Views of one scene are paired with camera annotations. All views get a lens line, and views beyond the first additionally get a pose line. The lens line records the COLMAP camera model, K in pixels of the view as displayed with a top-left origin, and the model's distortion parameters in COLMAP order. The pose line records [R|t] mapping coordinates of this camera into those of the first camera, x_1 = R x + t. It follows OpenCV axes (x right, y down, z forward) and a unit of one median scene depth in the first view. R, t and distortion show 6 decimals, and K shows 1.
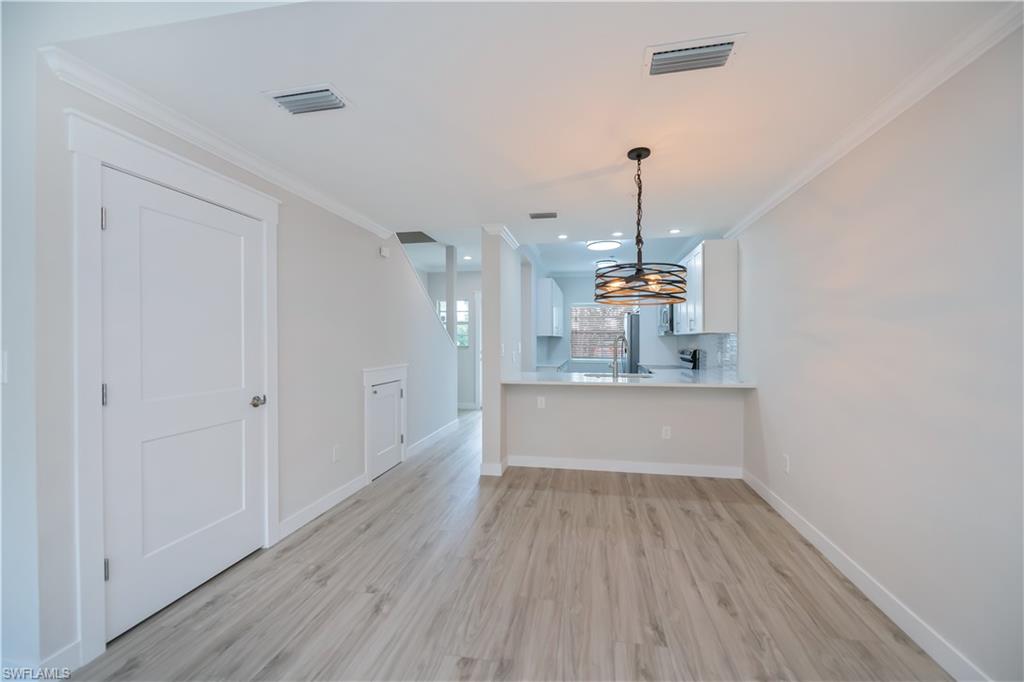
lens RADIAL K [[408.0, 0, 514.5], [0, 408.0, 334.6], [0, 0, 1]] dist [0.000377, -0.003383]
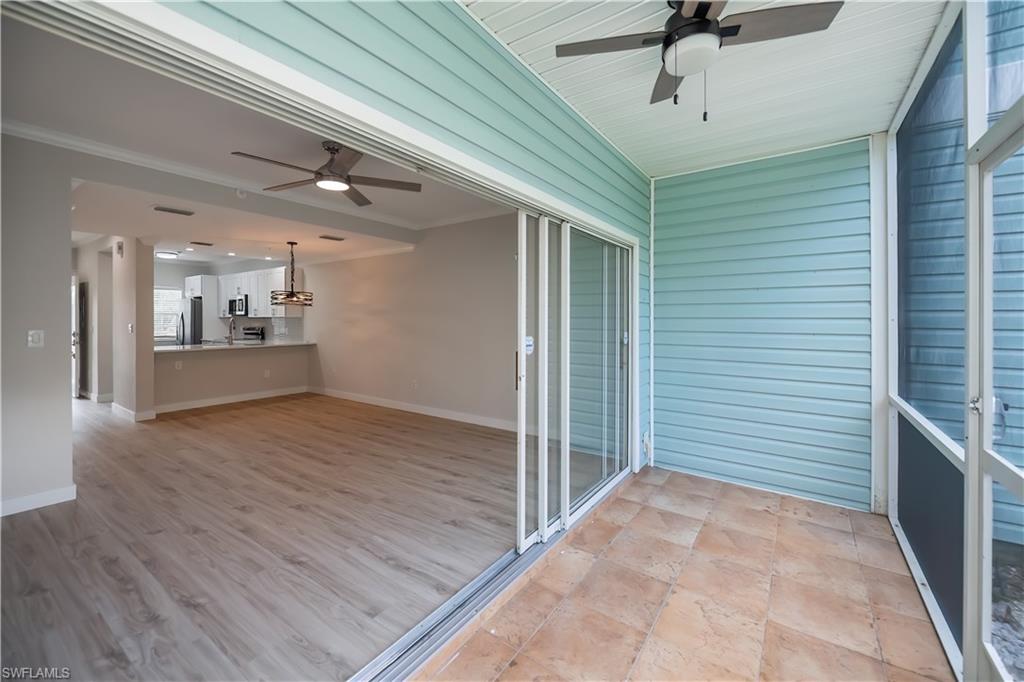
lens RADIAL K [[412.8, 0, 516.4], [0, 412.8, 321.9], [0, 0, 1]] dist [-0.000992, -0.003578]
pose [[0.405132, -0.006057, 0.914238, -1.112871], [-0.014607, 0.999808, 0.013097, -0.031620], [-0.914141, -0.018660, 0.404966, -0.956295]]
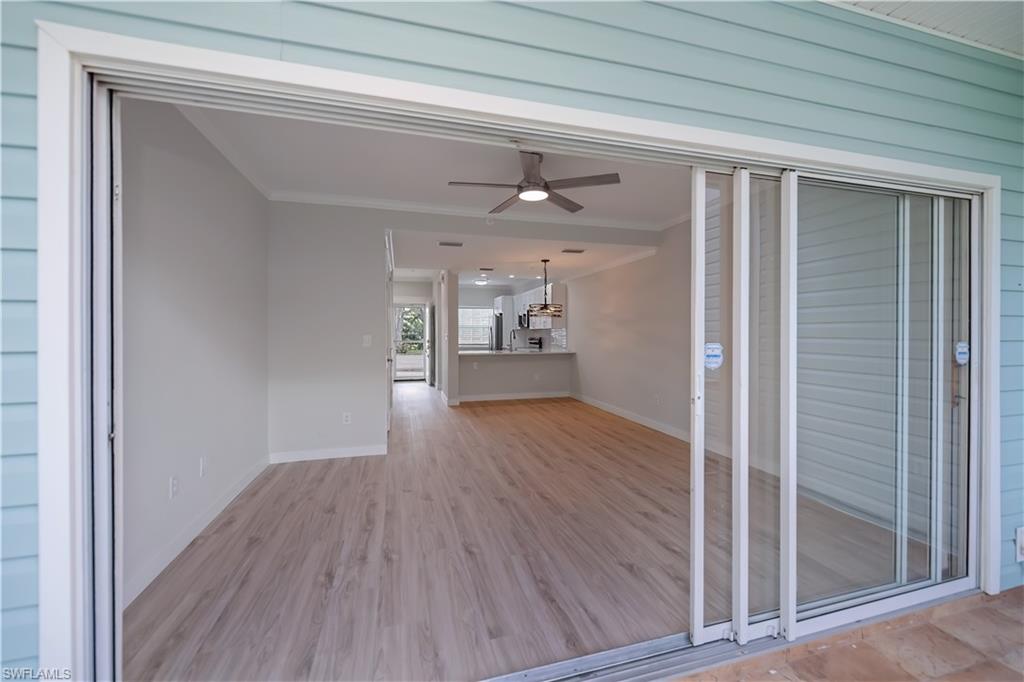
lens RADIAL K [[408.0, 0, 514.5], [0, 408.0, 334.6], [0, 0, 1]] dist [0.000377, -0.003383]
pose [[0.895693, -0.003455, 0.444659, -0.853368], [-0.005039, 0.999827, 0.017918, -0.012908], [-0.444644, -0.018290, 0.895521, -1.038774]]
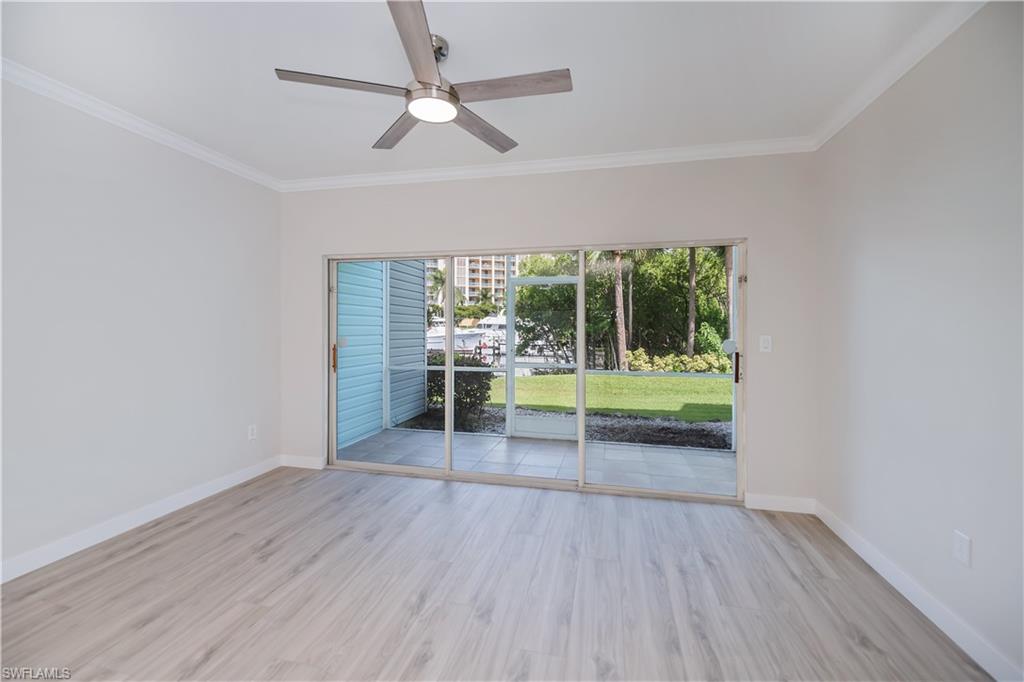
lens RADIAL K [[422.5, 0, 516.7], [0, 422.5, 330.2], [0, 0, 1]] dist [0.000906, -0.000117]
pose [[-0.999504, -0.003644, 0.031287, -0.476384], [-0.003998, 0.999928, -0.011282, -0.000423], [-0.031244, -0.011402, -0.999447, 0.610728]]
